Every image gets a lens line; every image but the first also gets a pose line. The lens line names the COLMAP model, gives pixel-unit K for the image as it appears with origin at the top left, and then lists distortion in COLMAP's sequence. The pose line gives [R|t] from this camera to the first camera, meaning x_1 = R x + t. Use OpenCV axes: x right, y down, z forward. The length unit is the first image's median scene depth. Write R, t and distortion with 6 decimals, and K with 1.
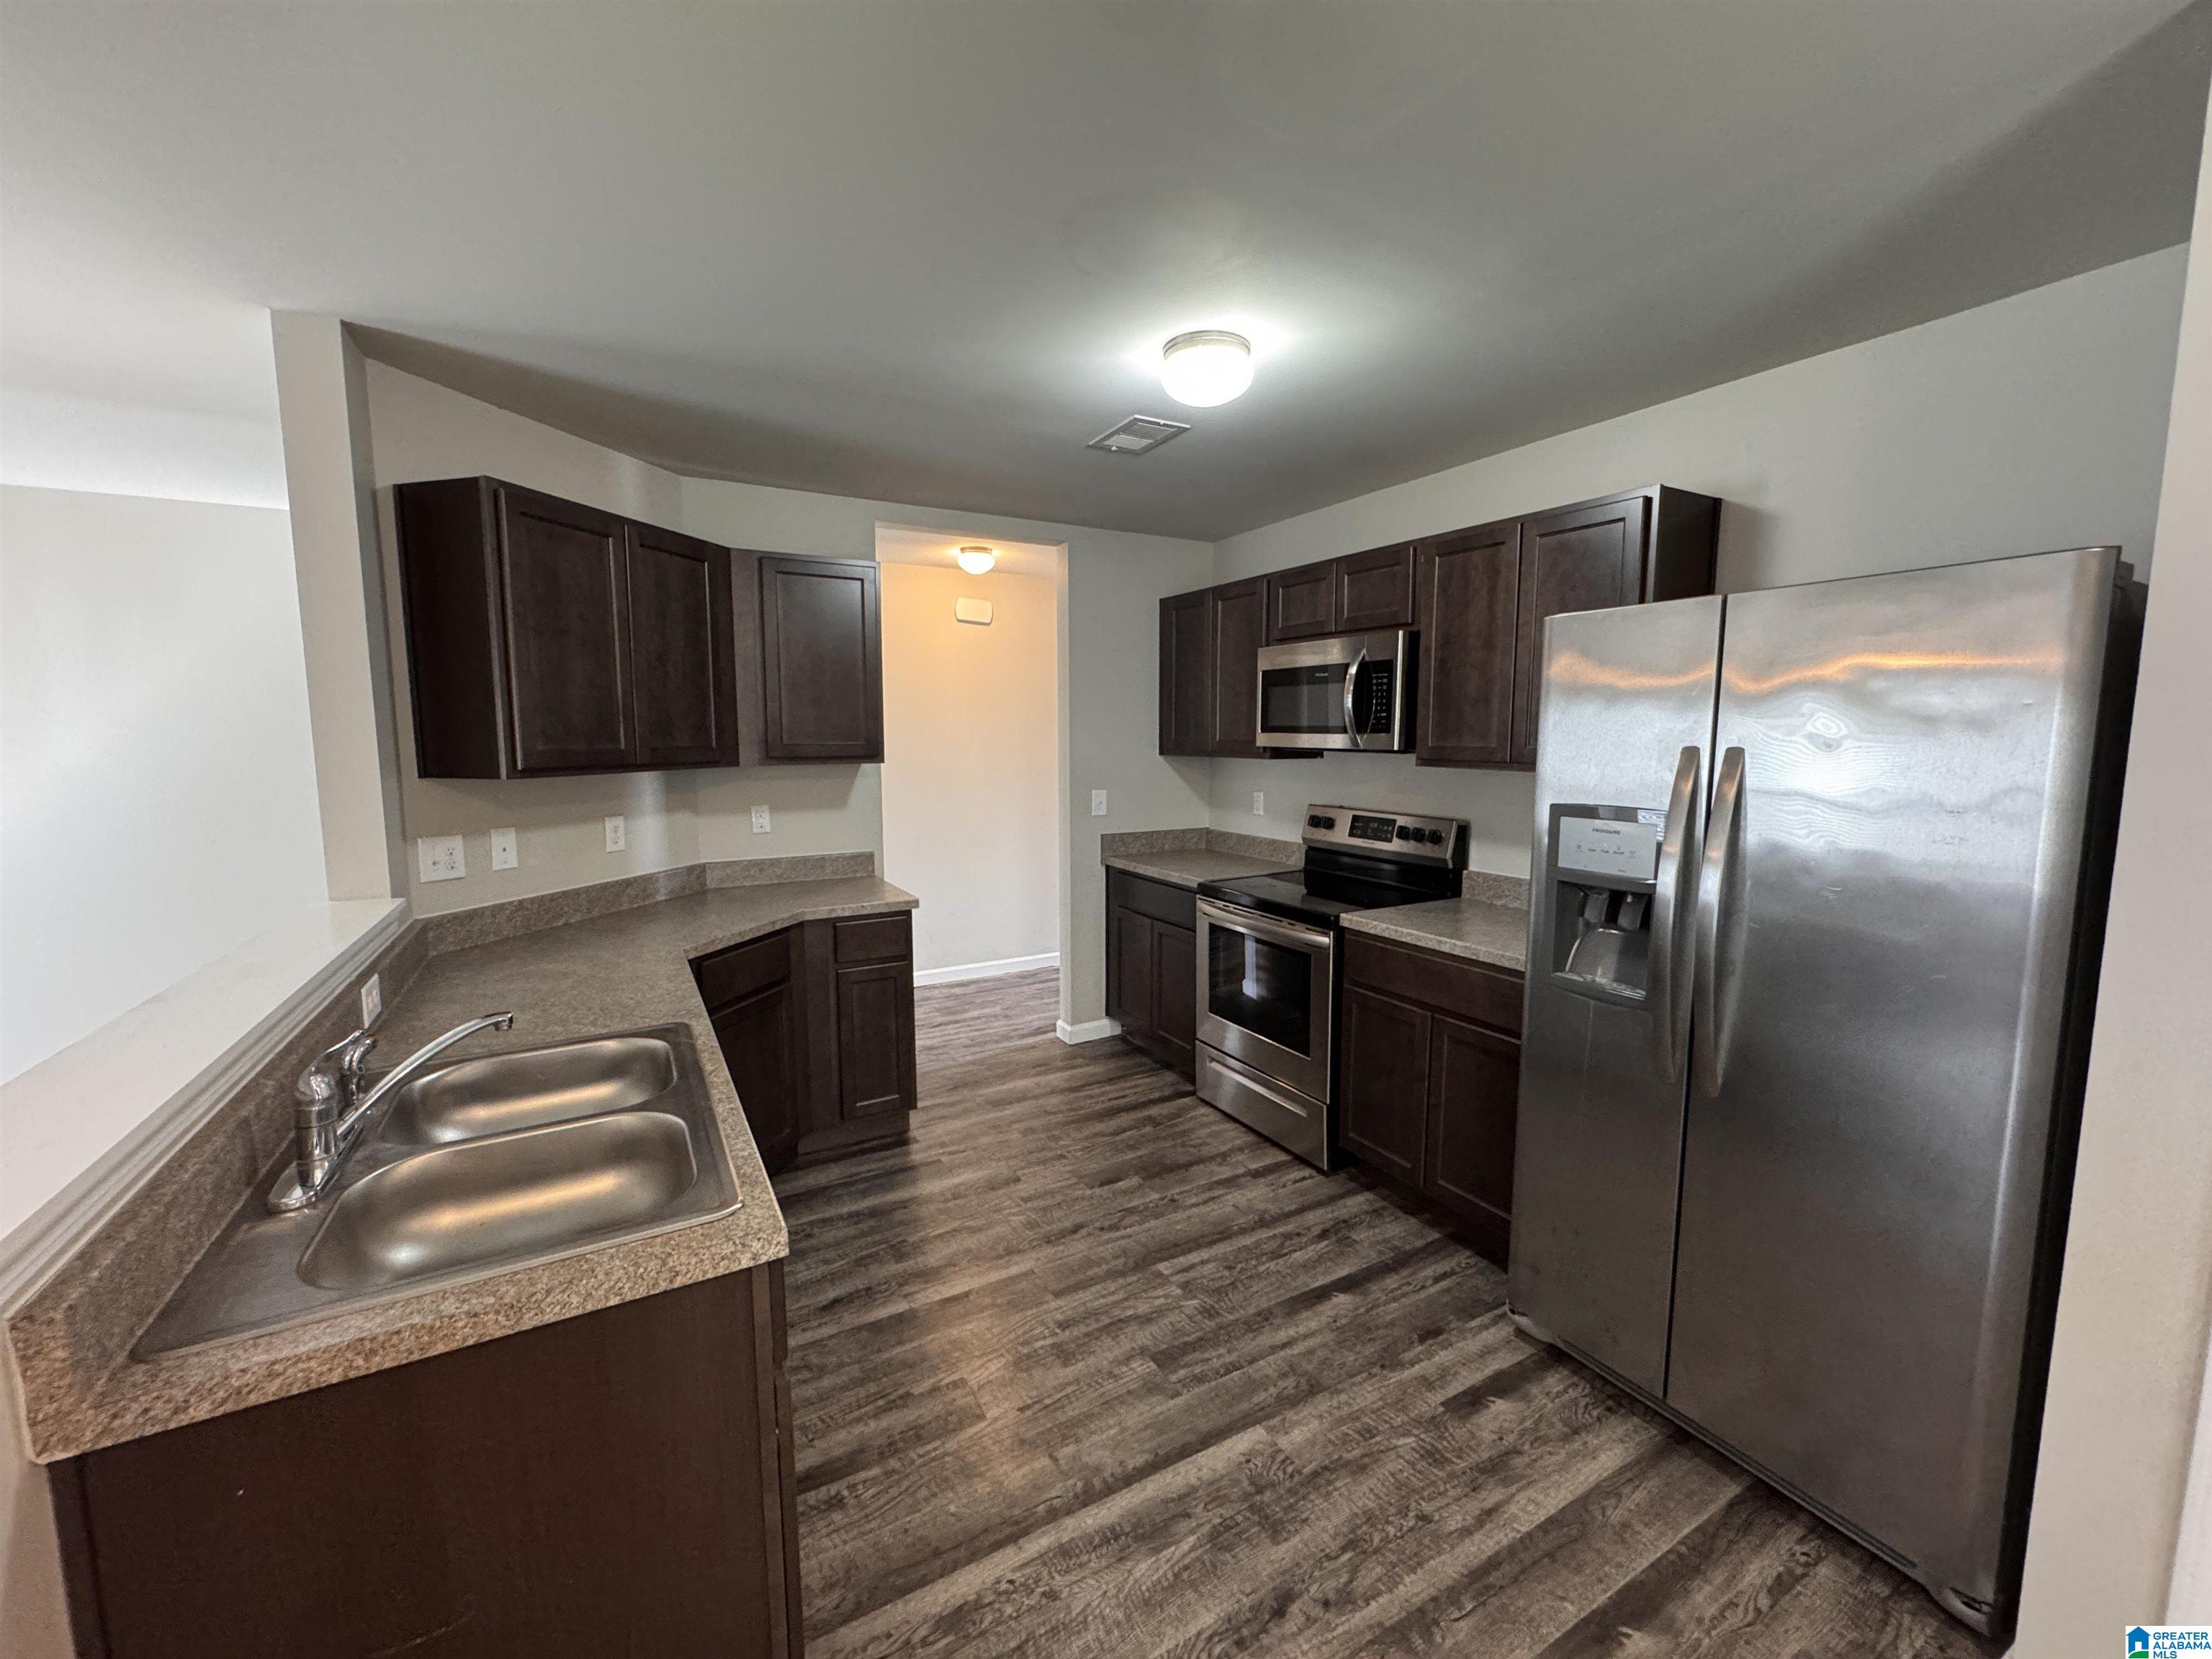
lens RADIAL K [[880.8, 0, 1104.6], [0, 880.8, 830.3], [0, 0, 1]] dist [-0.000020, -0.000018]
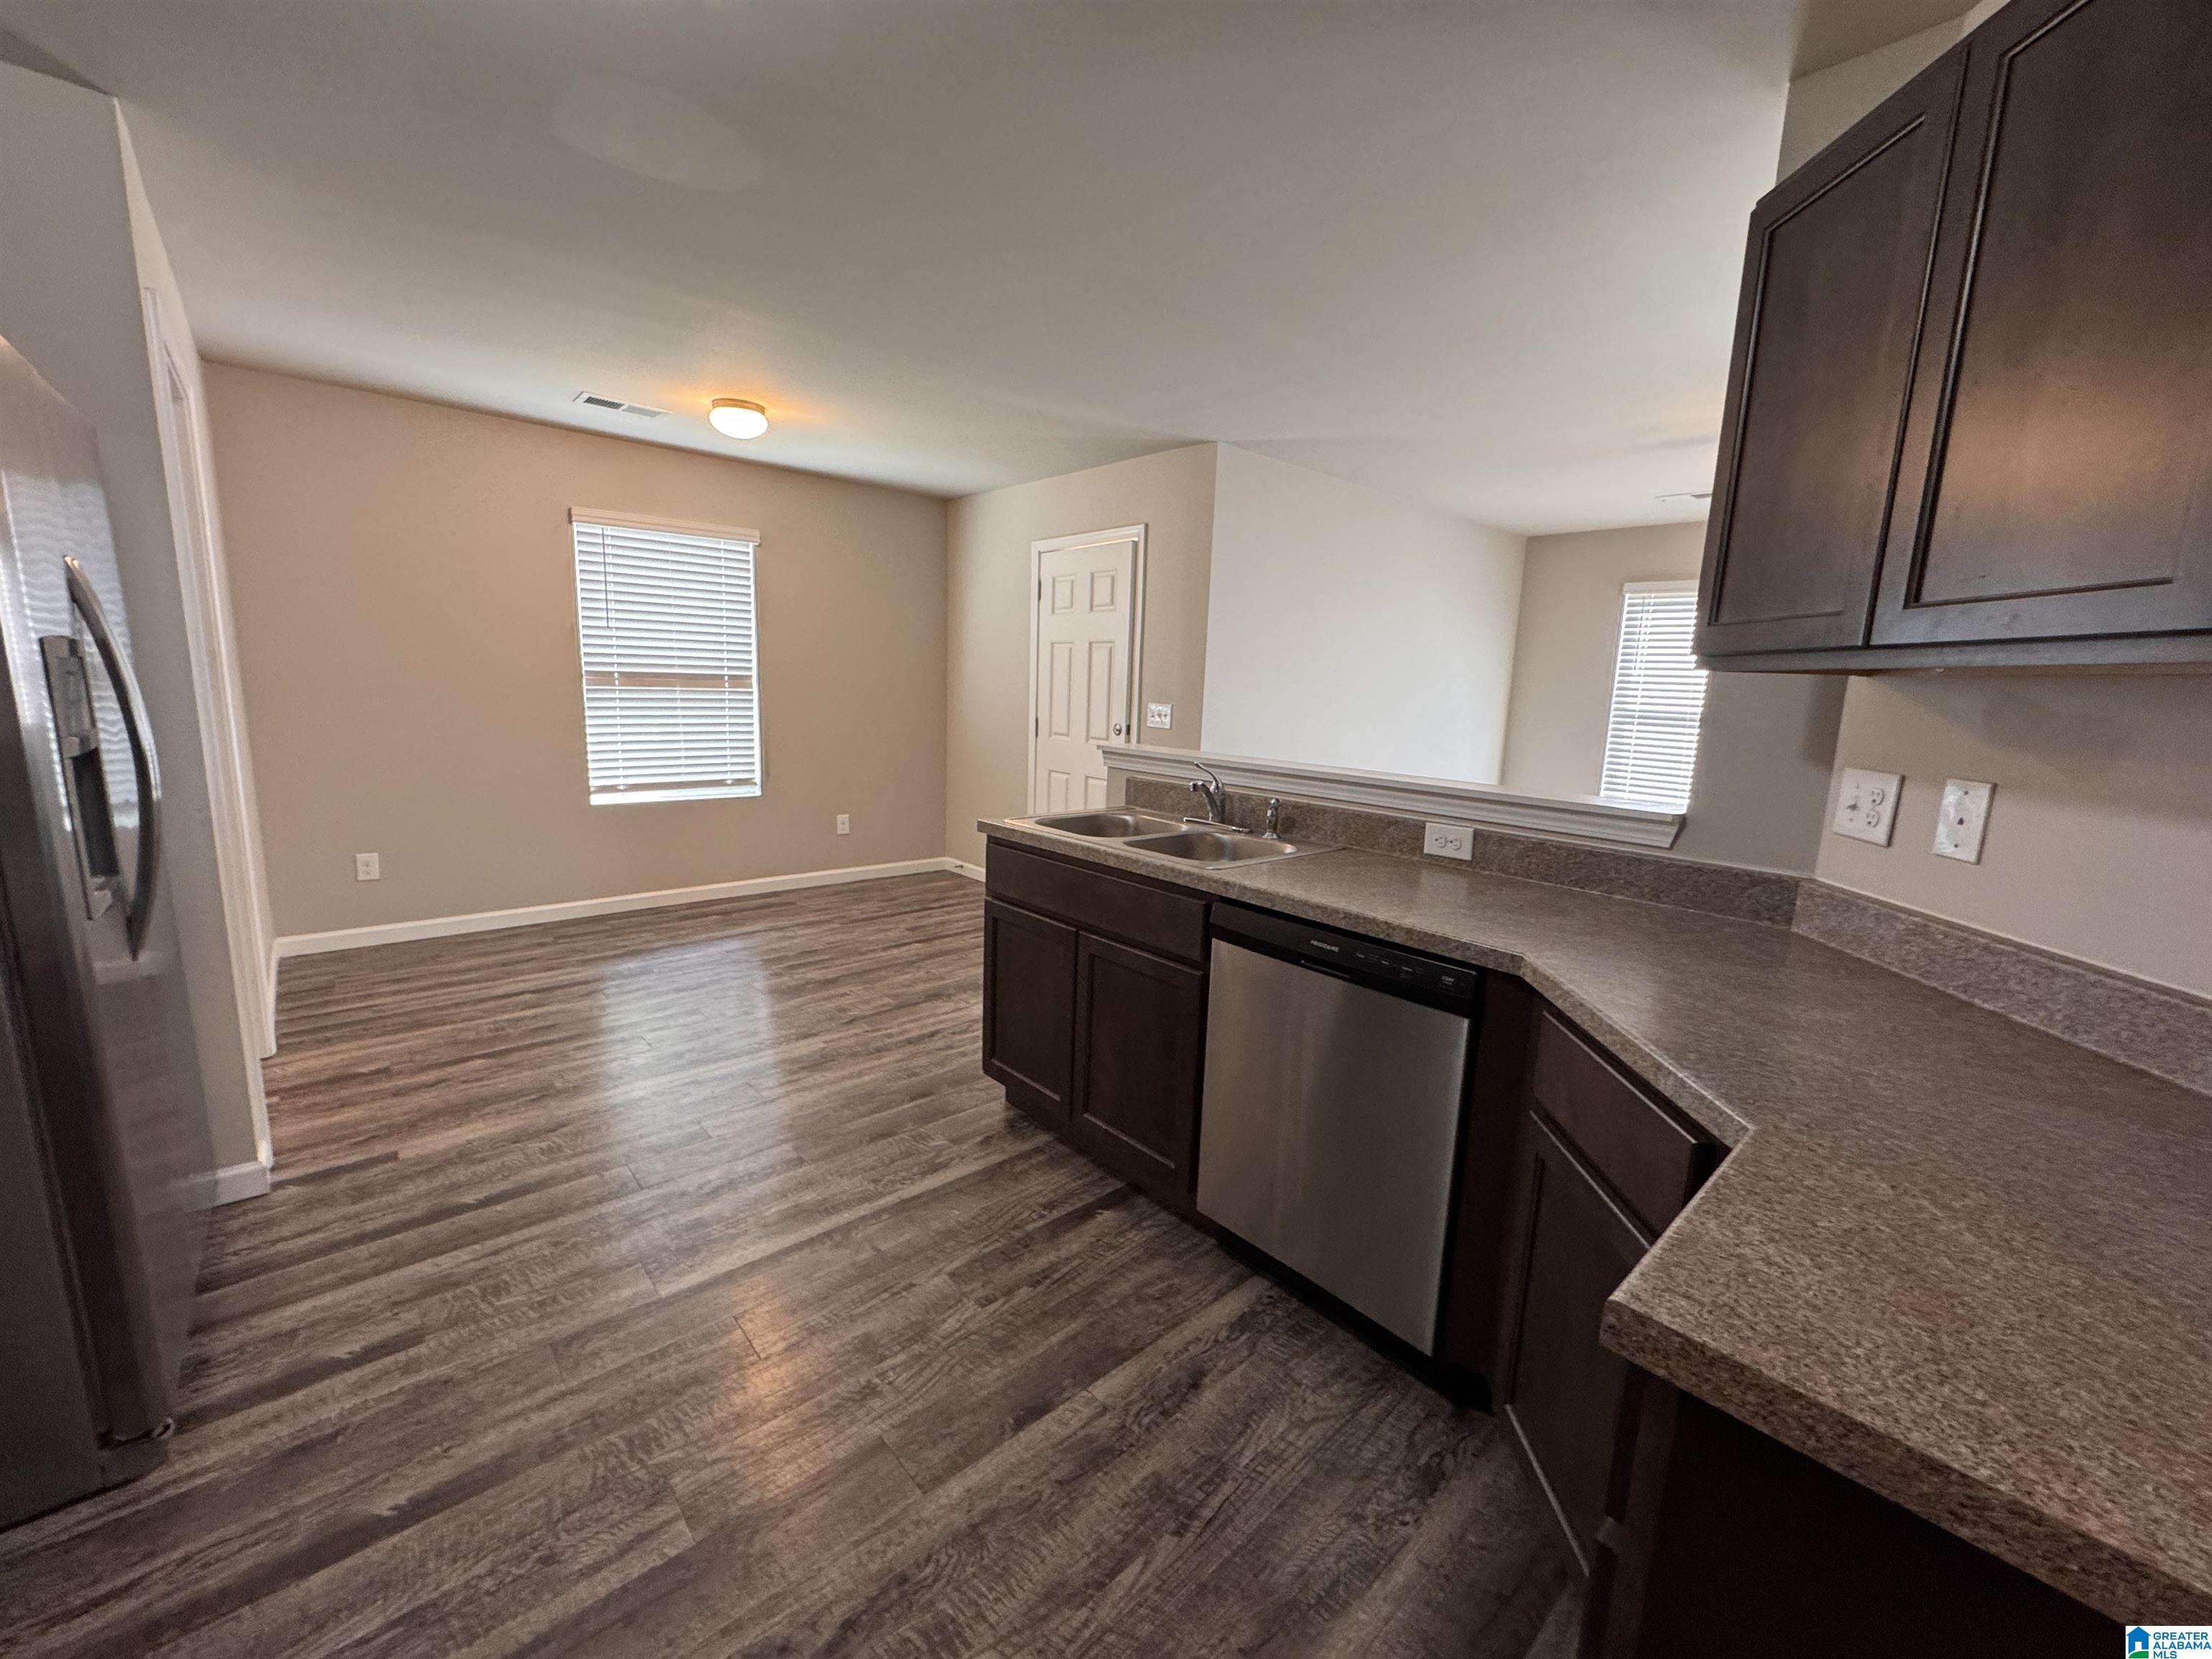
lens RADIAL K [[880.8, 0, 1106.3], [0, 880.8, 832.8], [0, 0, 1]] dist [-0.000020, -0.000018]
pose [[-0.974992, 0.005793, -0.222163, -0.089600], [-0.056699, 0.960095, 0.273866, -0.113935], [0.214884, 0.279613, -0.935757, 1.815032]]
